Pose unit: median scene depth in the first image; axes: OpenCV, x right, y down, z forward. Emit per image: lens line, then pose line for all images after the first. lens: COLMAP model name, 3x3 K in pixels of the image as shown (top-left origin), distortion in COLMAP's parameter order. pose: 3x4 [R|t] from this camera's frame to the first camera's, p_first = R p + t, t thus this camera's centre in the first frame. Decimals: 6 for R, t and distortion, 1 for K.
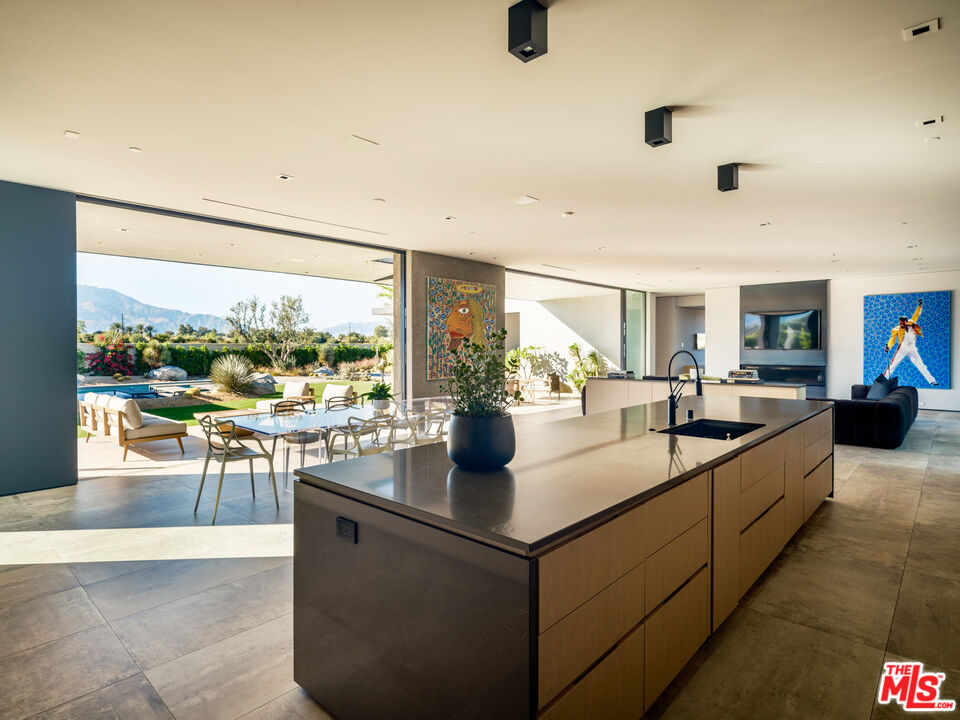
lens RADIAL K [[516.5, 0, 482.6], [0, 516.5, 354.6], [0, 0, 1]] dist [0.006716, 0.000198]
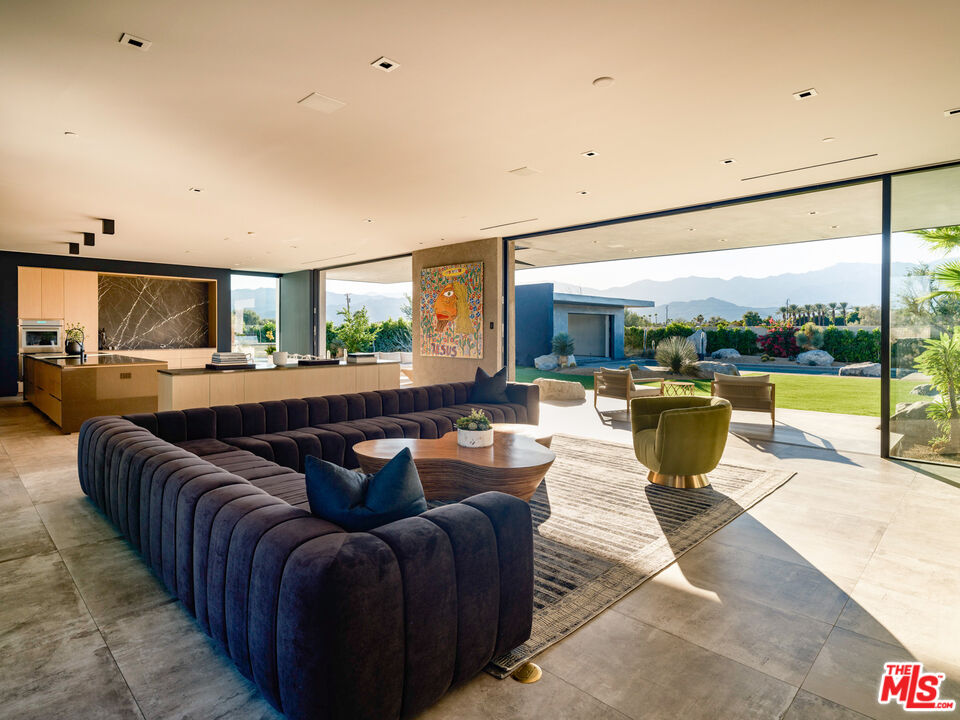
lens RADIAL K [[527.6, 0, 477.5], [0, 527.6, 335.0], [0, 0, 1]] dist [0.009035, -0.001318]
pose [[-0.041906, 0.011007, -0.999061, 1.022455], [-0.017706, 0.999774, 0.011758, -0.014014], [0.998965, 0.018182, -0.041701, 1.085188]]
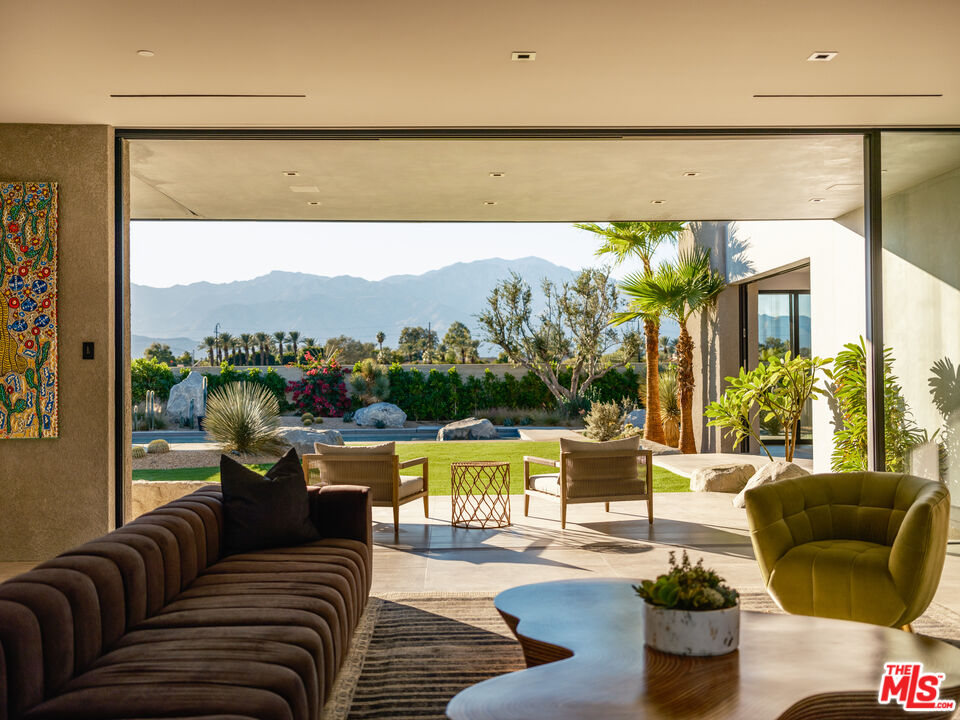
lens RADIAL K [[984.3, 0, 483.0], [0, 984.3, 354.8], [0, 0, 1]] dist [0.002121, 0.013659]
pose [[0.693608, -0.018208, -0.720122, 0.744200], [-0.005131, 0.999530, -0.030215, 0.002533], [0.720334, 0.024653, 0.693189, 0.784466]]
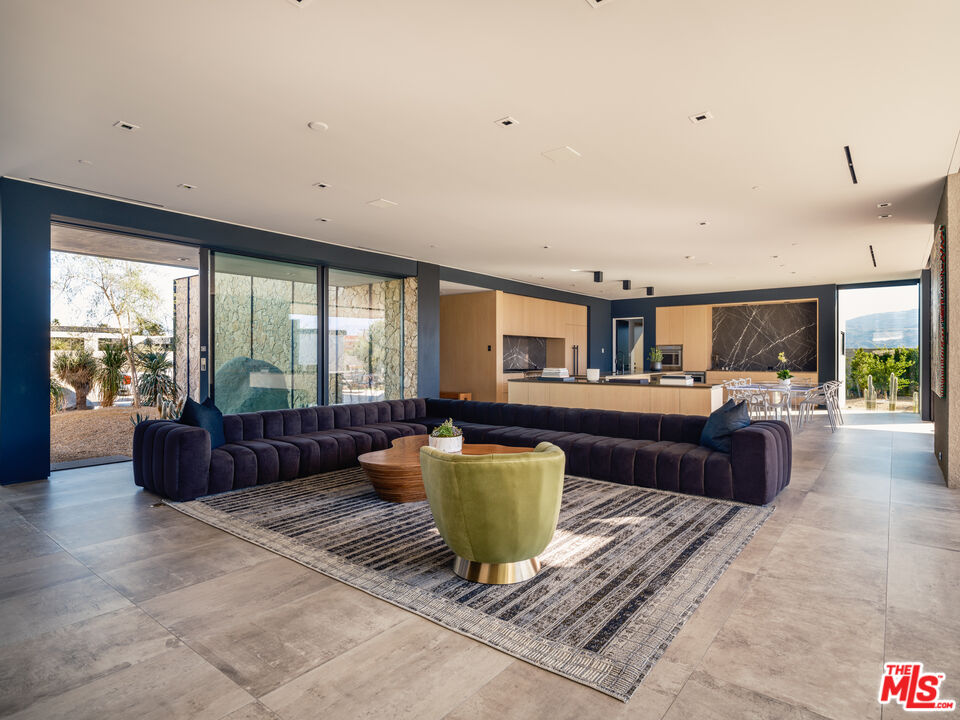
lens RADIAL K [[522.8, 0, 480.0], [0, 522.8, 360.0], [0, 0, 1]] dist [0.004631, 0.000913]
pose [[-0.997946, 0.002039, -0.064029, 0.551765], [0.000529, 0.999722, 0.023581, -0.011022], [0.064060, 0.023499, -0.997669, 1.574067]]
